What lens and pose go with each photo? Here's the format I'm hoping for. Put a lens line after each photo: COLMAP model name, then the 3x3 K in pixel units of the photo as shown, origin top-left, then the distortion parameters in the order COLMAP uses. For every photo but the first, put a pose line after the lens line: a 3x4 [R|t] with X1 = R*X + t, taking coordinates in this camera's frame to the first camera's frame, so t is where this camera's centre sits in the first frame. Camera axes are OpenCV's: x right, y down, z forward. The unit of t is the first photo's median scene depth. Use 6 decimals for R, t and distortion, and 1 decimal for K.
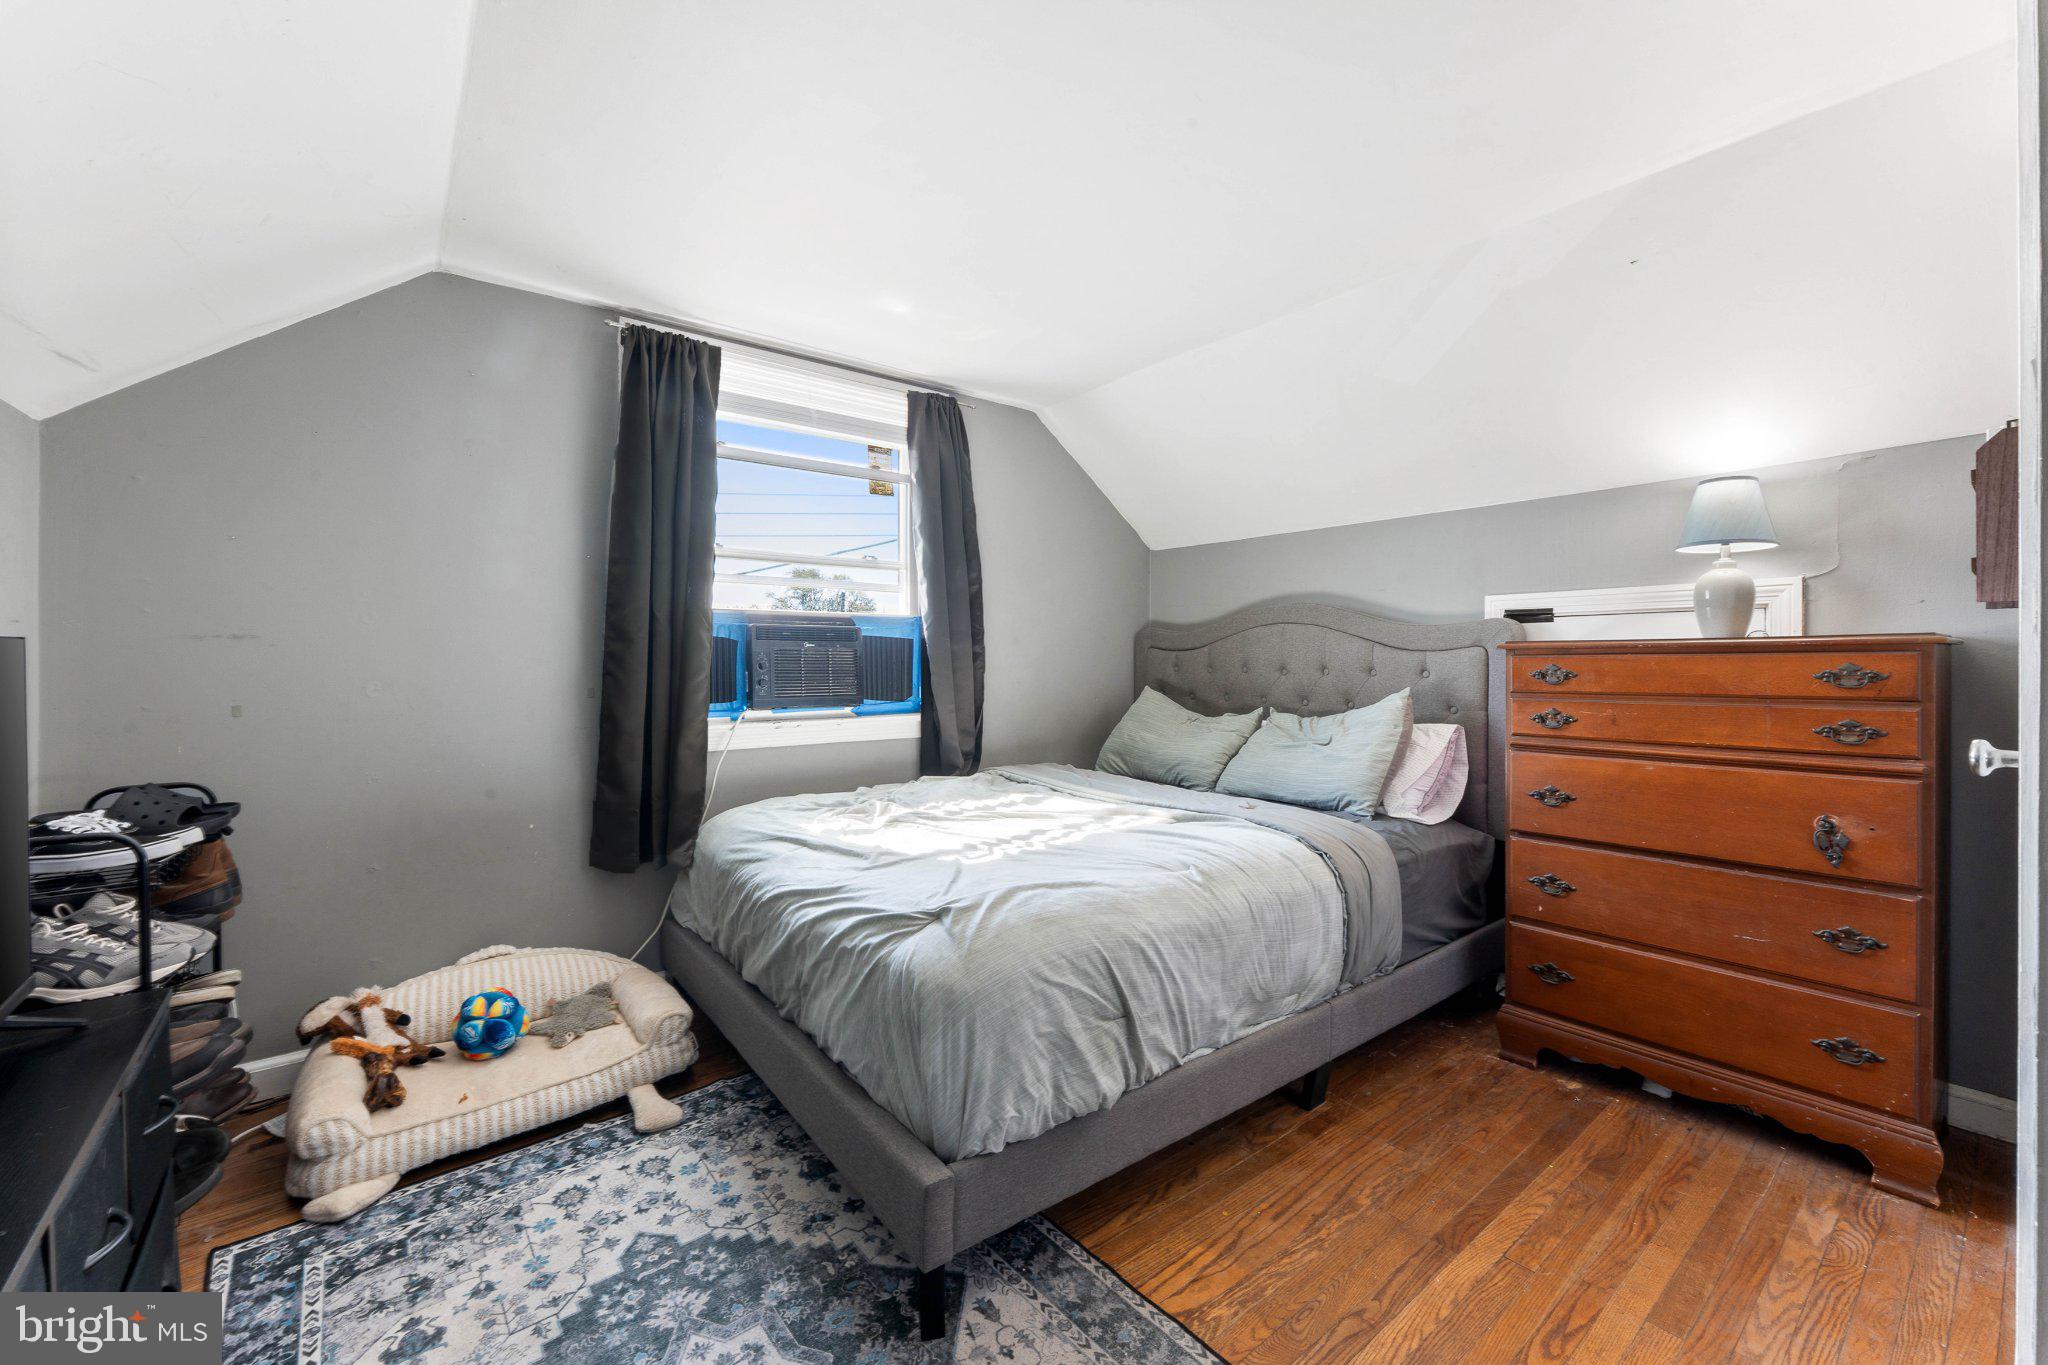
lens RADIAL K [[819.4, 0, 1033.6], [0, 819.4, 671.9], [0, 0, 1]] dist [-0.000712, 0.000052]
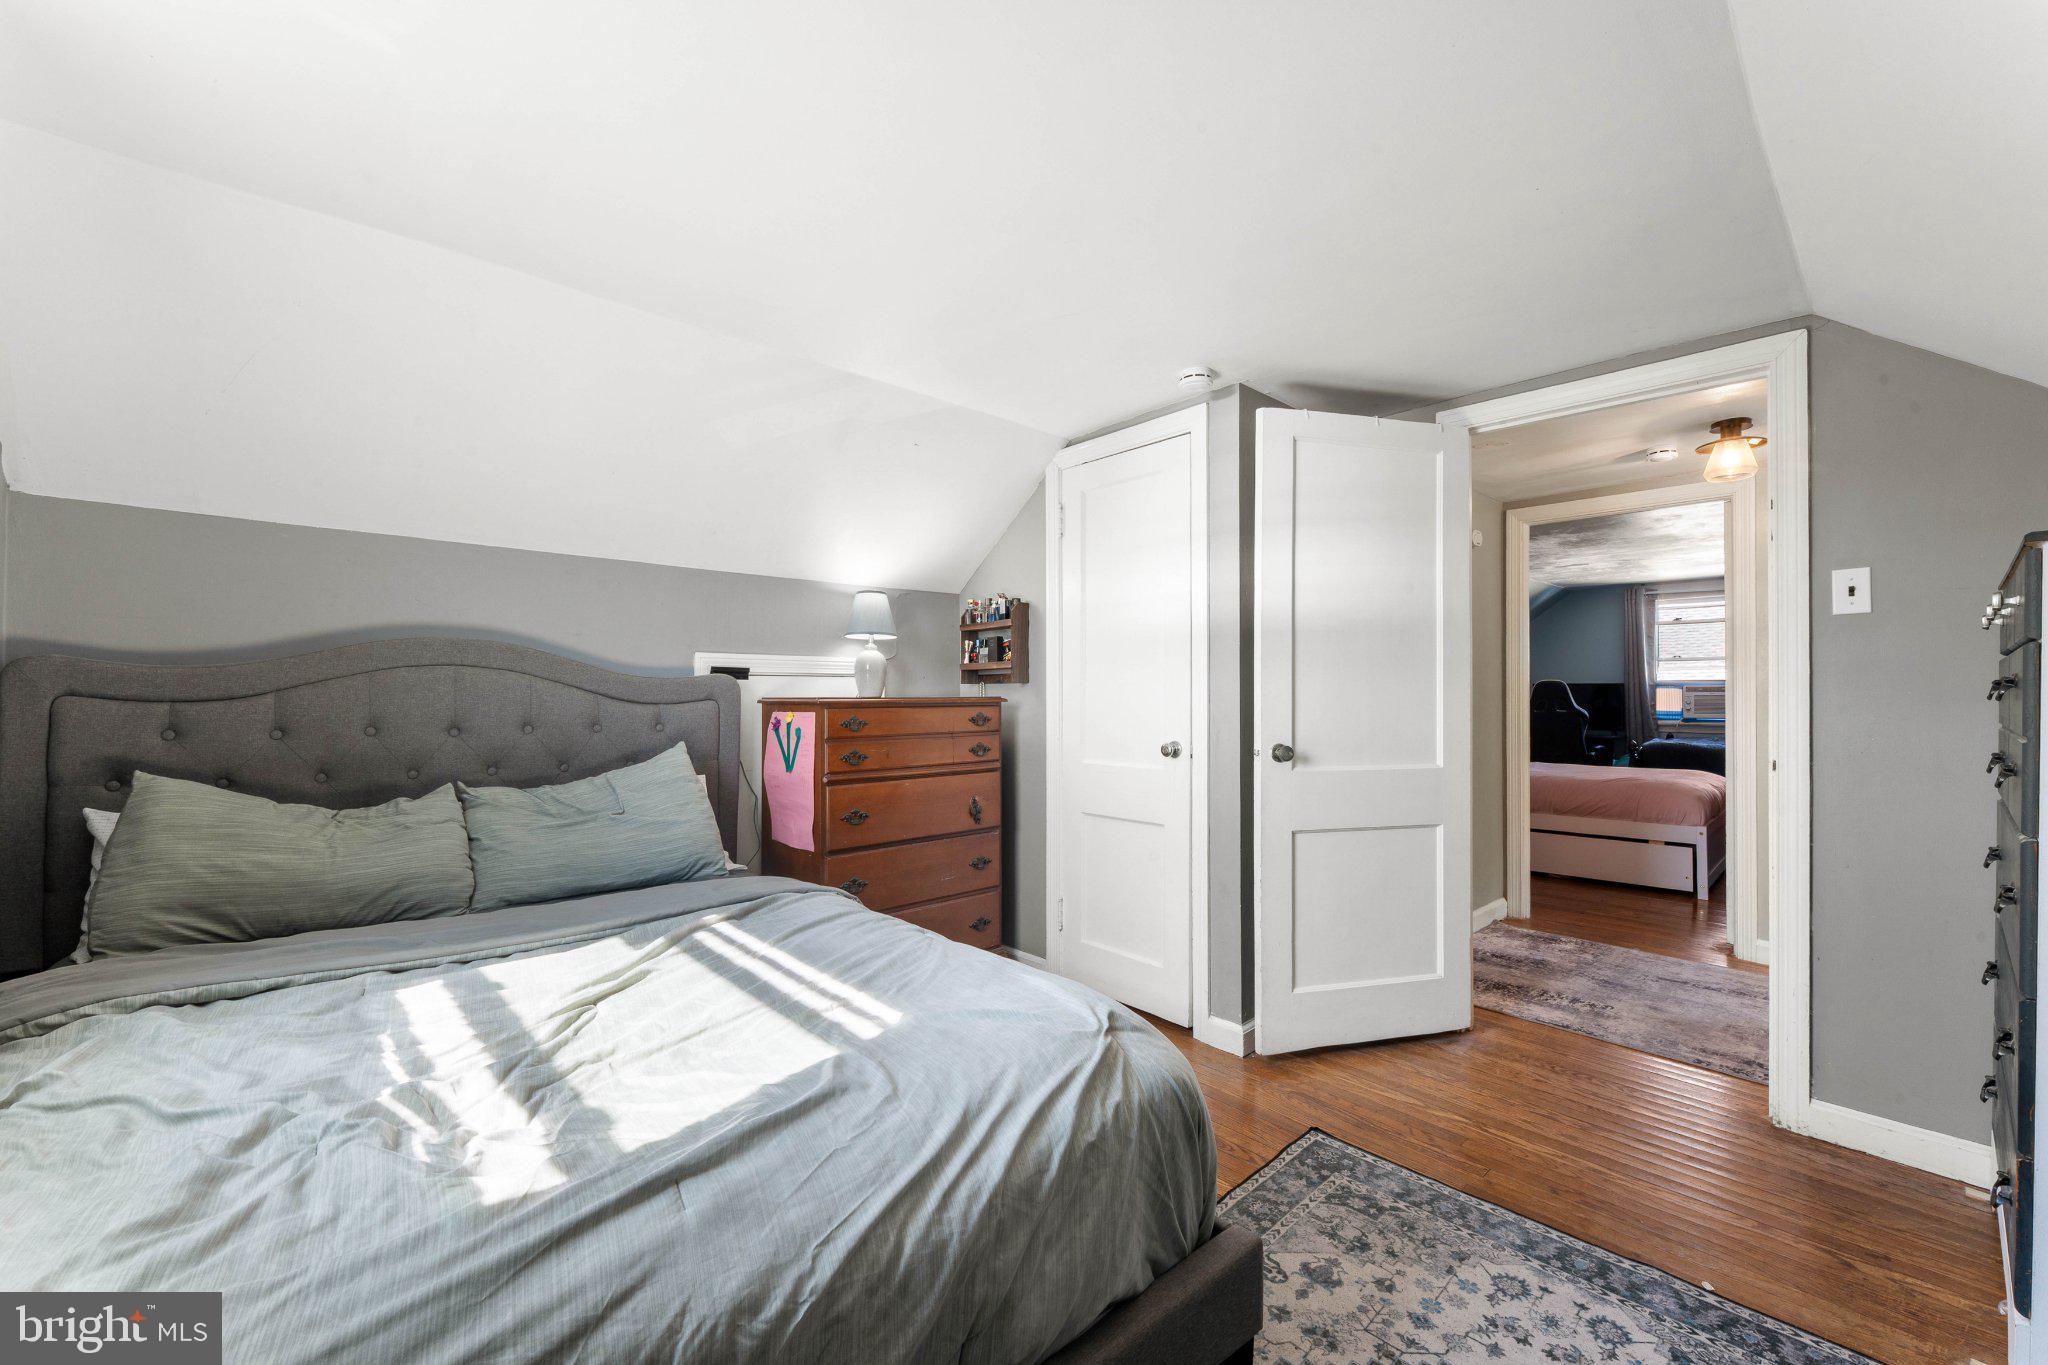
lens RADIAL K [[819.4, 0, 1030.3], [0, 819.4, 680.4], [0, 0, 1]] dist [-0.000712, 0.000052]
pose [[-0.063117, 0.019335, 0.997819, -0.680517], [0.014831, 0.999720, -0.018433, -0.037171], [-0.997896, 0.013636, -0.063387, 0.788723]]
